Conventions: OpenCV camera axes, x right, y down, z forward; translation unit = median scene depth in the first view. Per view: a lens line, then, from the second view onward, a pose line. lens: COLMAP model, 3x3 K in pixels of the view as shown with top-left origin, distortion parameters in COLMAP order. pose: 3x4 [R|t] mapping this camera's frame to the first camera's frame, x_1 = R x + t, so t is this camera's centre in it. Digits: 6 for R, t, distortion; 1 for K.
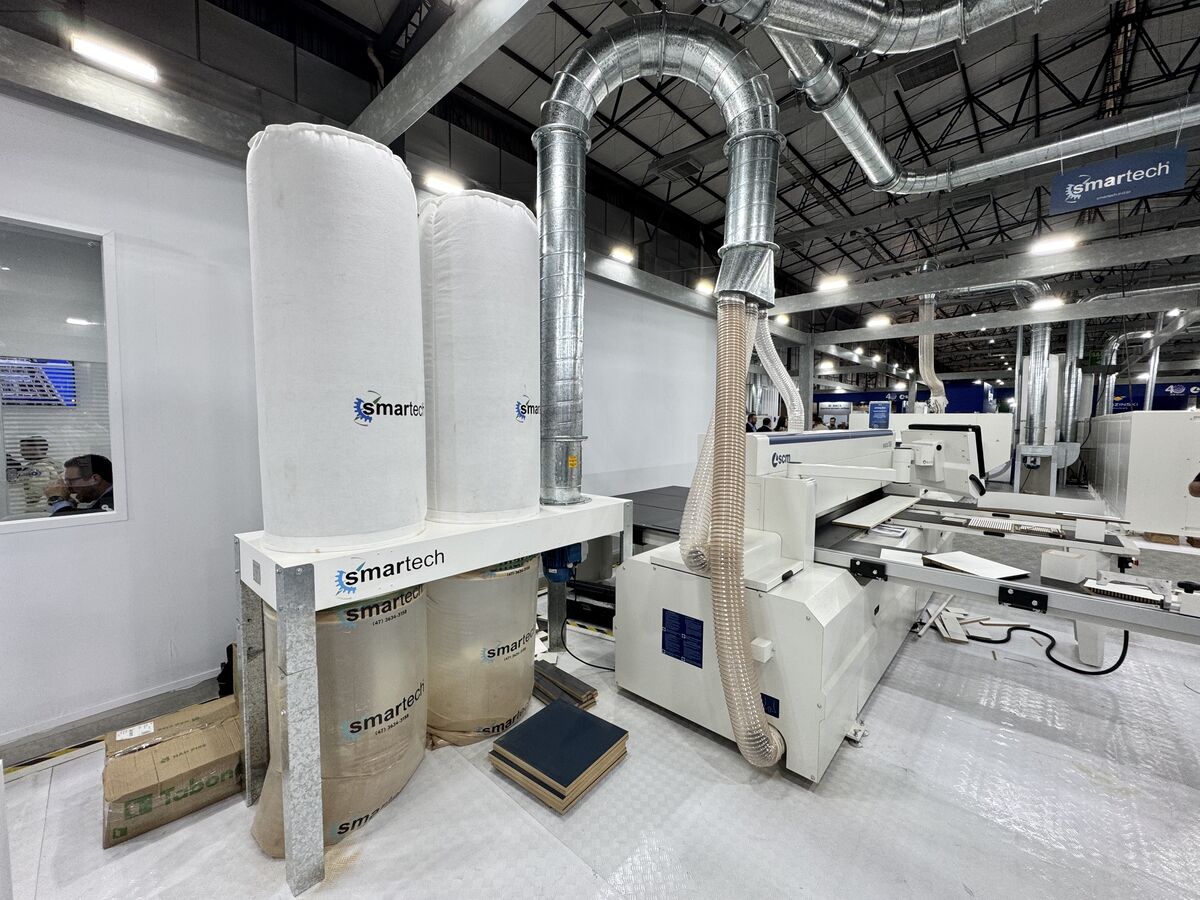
lens RADIAL K [[475.8, 0, 602.6], [0, 475.8, 450.2], [0, 0, 1]] dist [-0.006595, 0.000047]
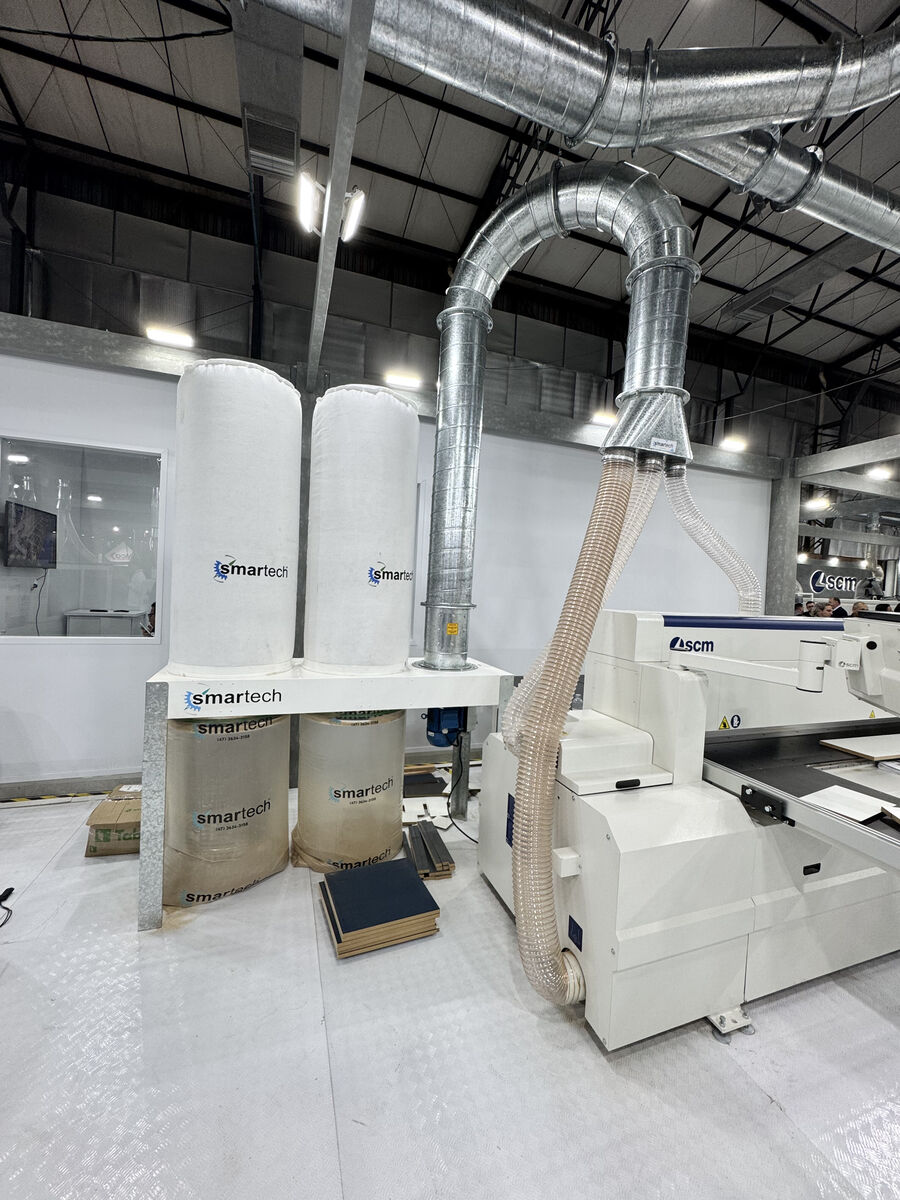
lens RADIAL K [[475.8, 0, 454.1], [0, 475.8, 599.9], [0, 0, 1]] dist [-0.006595, 0.000047]
pose [[0.884055, 0.048207, -0.464890, 0.448709], [-0.070669, 0.997018, -0.031000, -0.006065], [0.462009, 0.060259, 0.884825, 0.108474]]
